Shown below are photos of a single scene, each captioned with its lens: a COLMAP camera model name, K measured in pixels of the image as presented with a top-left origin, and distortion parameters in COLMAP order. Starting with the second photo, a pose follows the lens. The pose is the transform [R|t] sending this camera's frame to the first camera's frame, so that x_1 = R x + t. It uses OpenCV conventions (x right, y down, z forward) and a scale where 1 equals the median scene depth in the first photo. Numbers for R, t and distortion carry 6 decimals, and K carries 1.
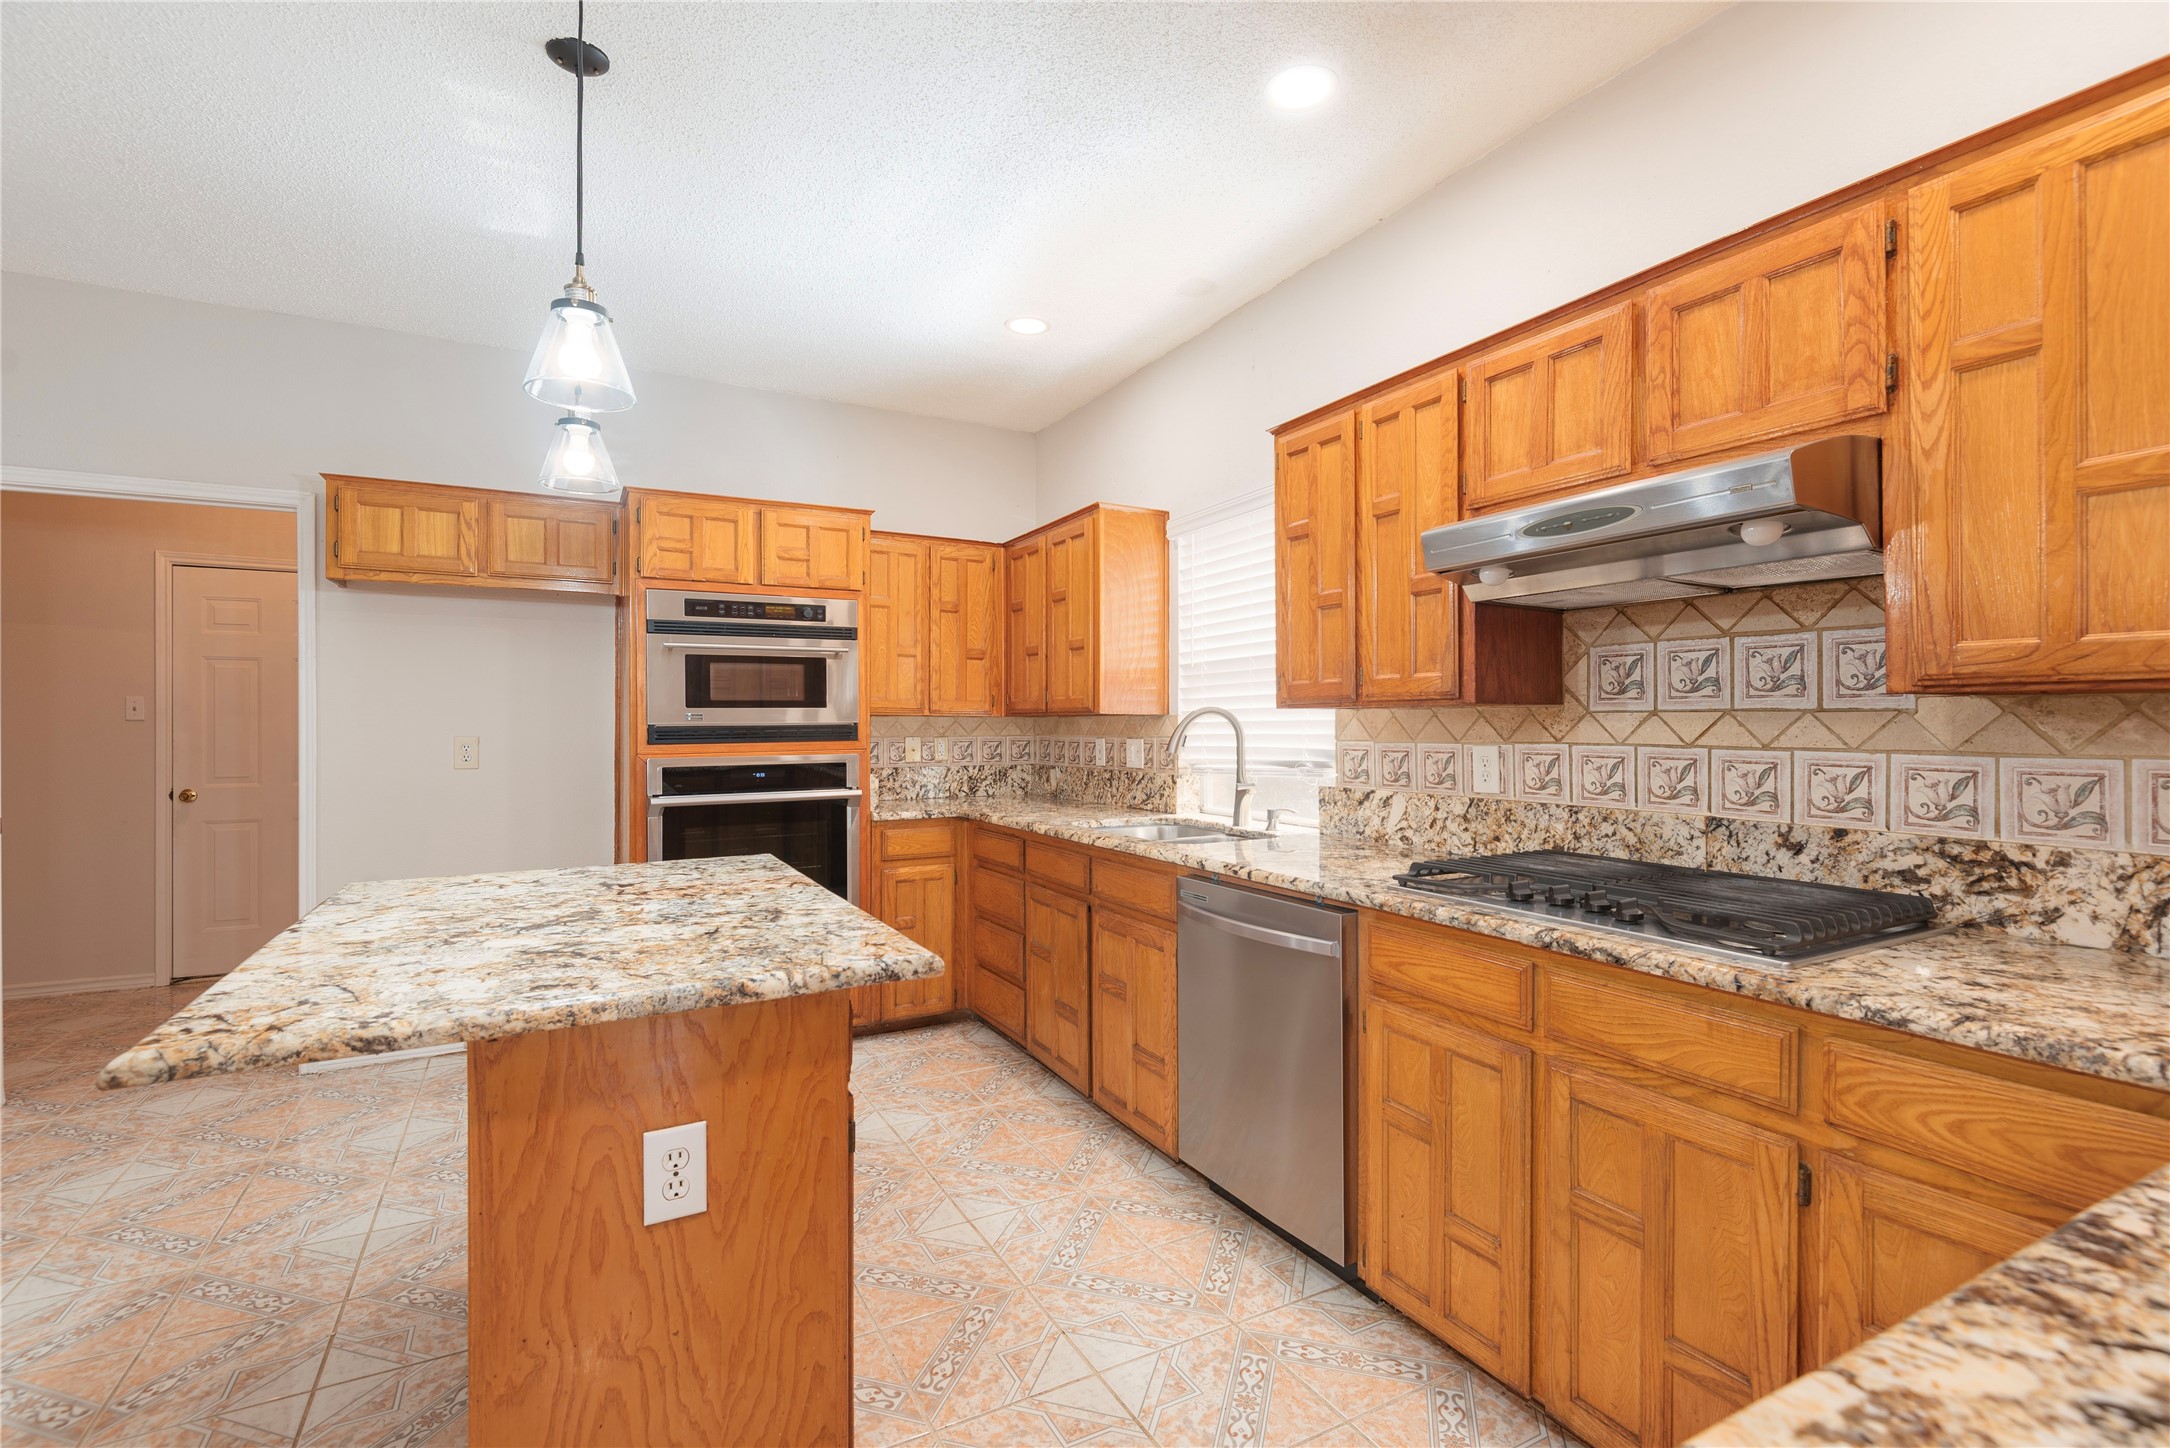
lens RADIAL K [[976.8, 0, 1075.6], [0, 976.8, 725.2], [0, 0, 1]] dist [0.010316, -0.003971]
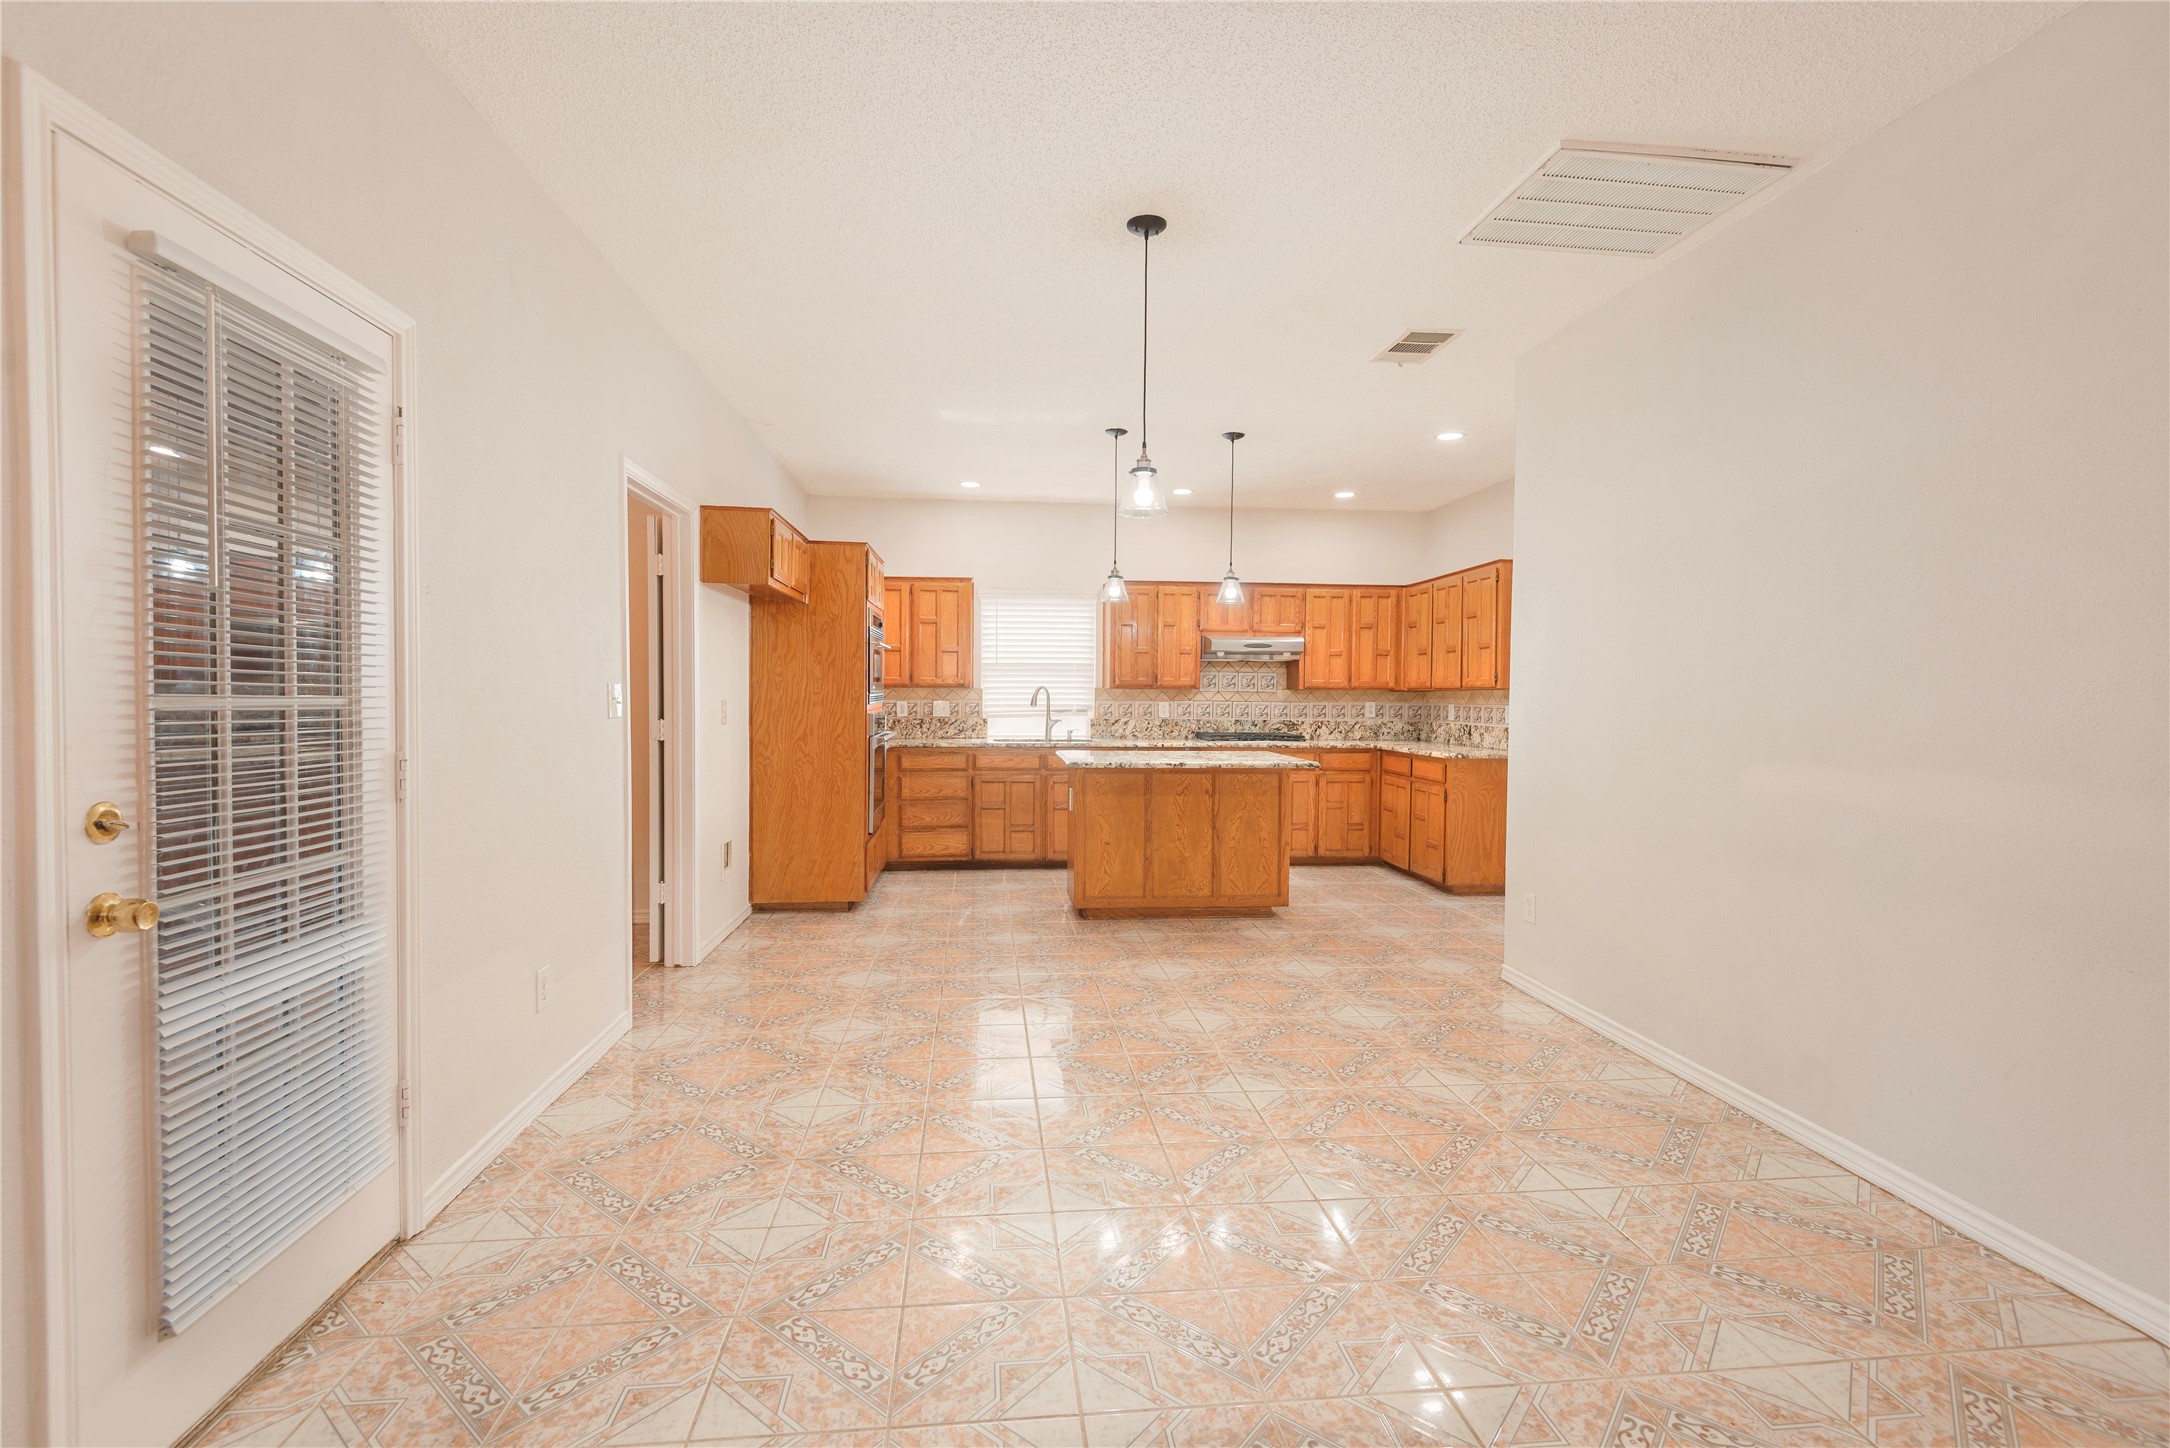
lens RADIAL K [[976.8, 0, 1087.2], [0, 976.8, 716.9], [0, 0, 1]] dist [0.010316, -0.003971]
pose [[0.375048, -0.016382, 0.926861, -1.939480], [-0.006767, 0.999769, 0.020409, 0.006184], [-0.926981, -0.013927, 0.374850, 0.069983]]
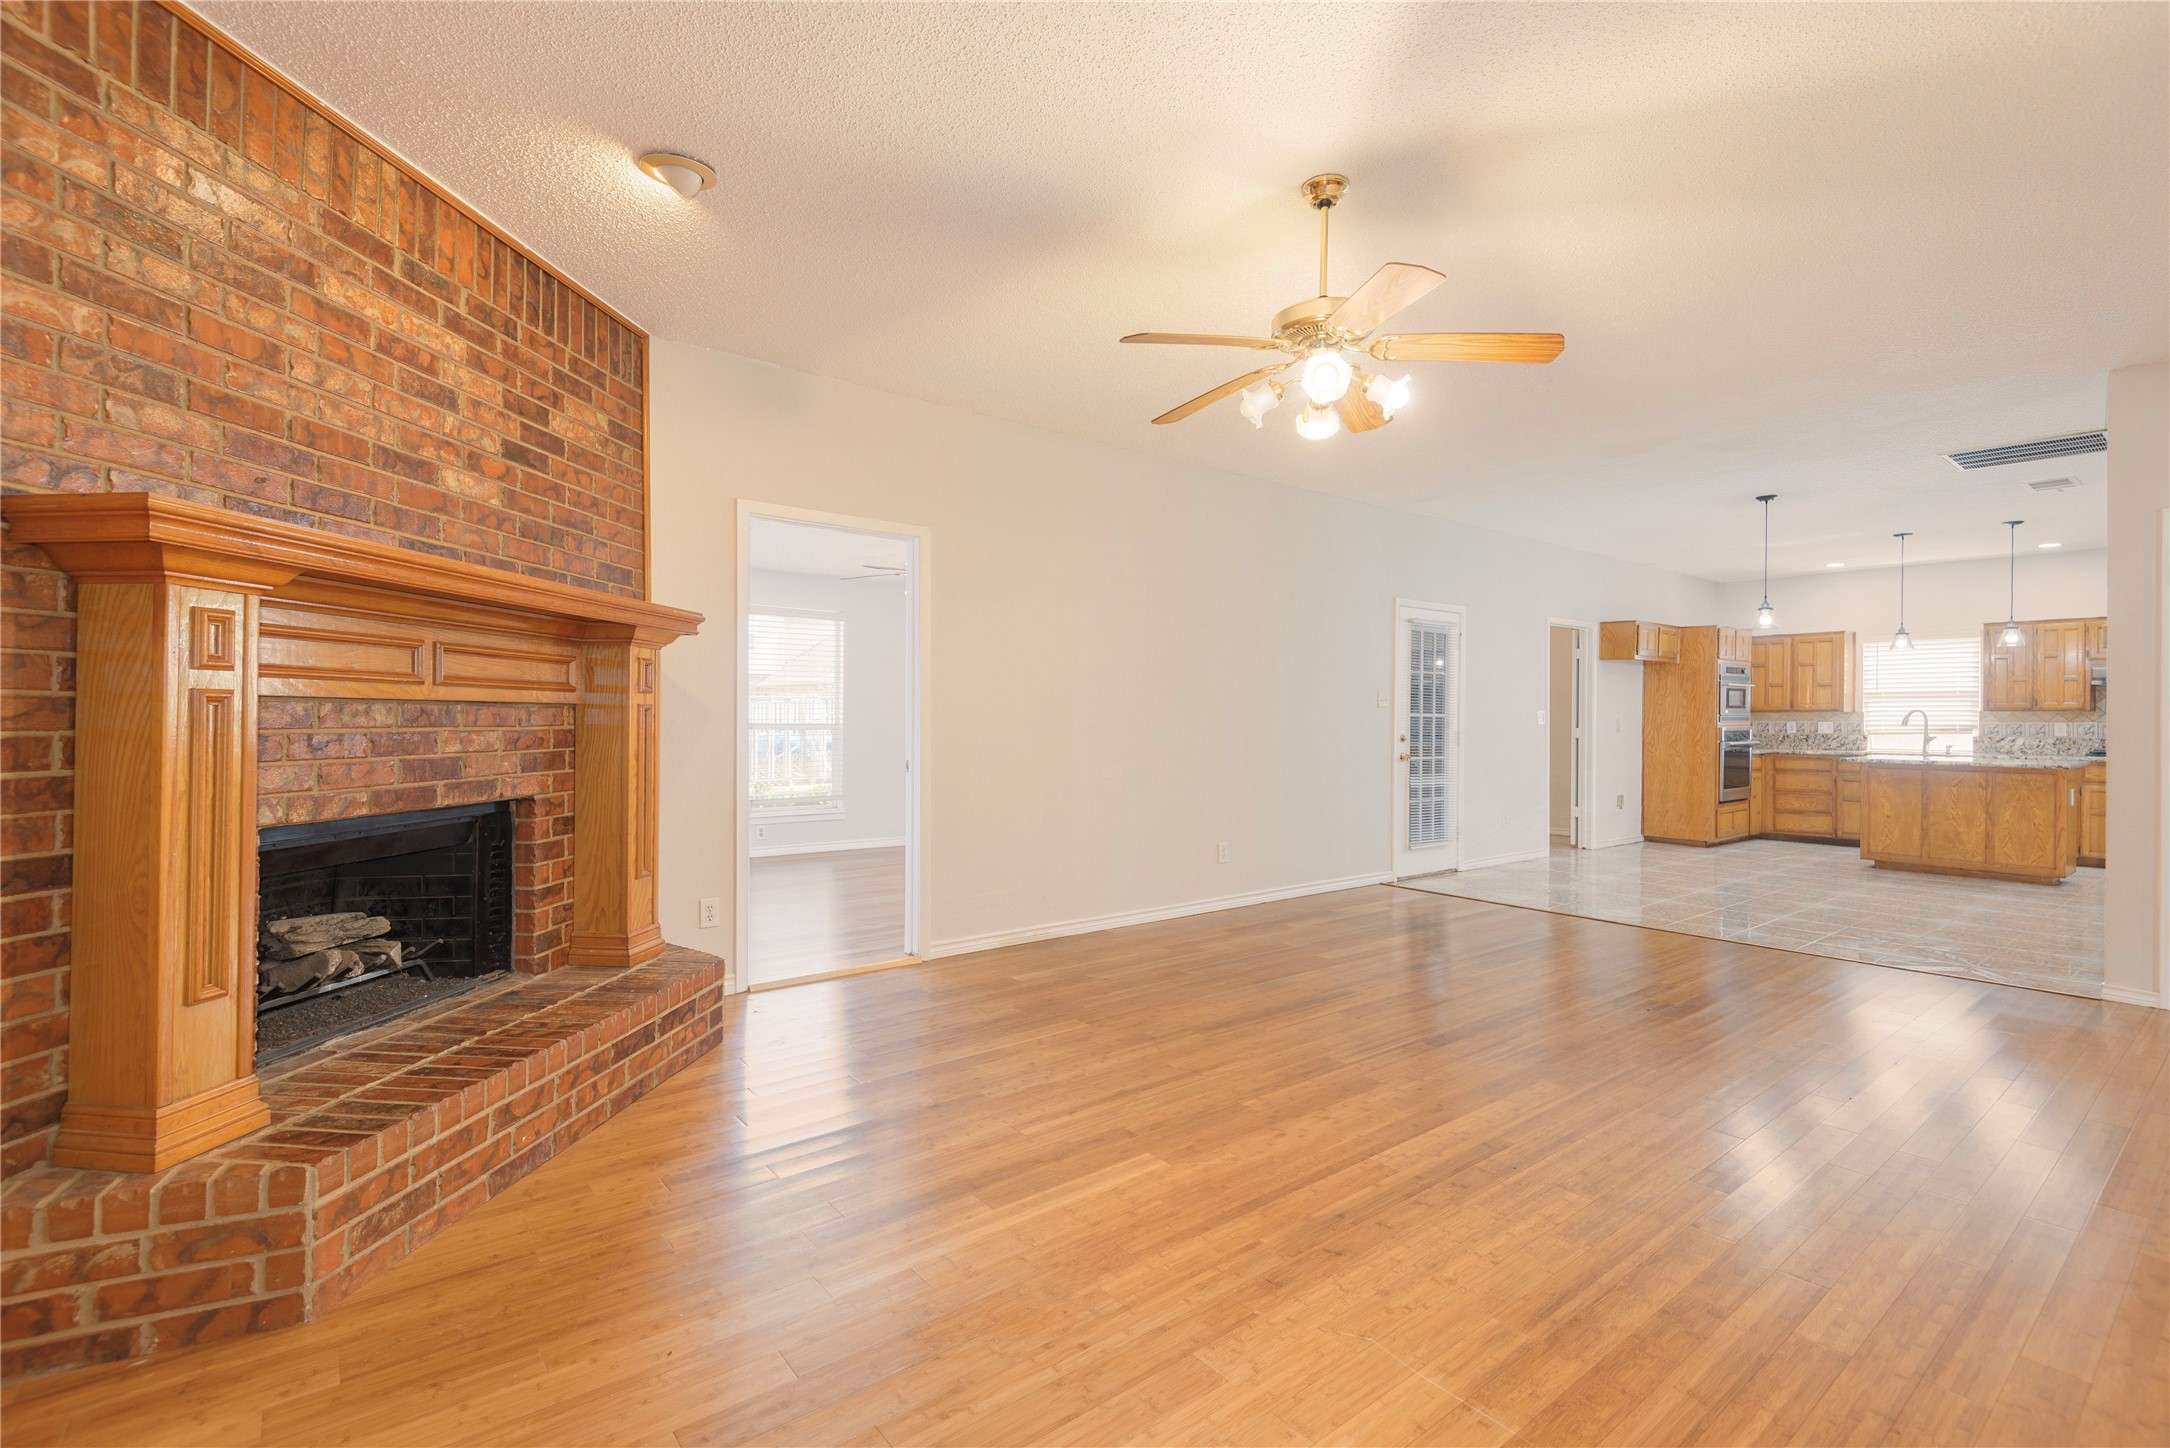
lens RADIAL K [[976.8, 0, 1102.2], [0, 976.8, 722.0], [0, 0, 1]] dist [0.010316, -0.003971]
pose [[0.982339, 0.007077, 0.186975, -2.768512], [-0.007500, 0.999971, 0.001553, 0.030479], [-0.186959, -0.002928, 0.982363, -1.378348]]
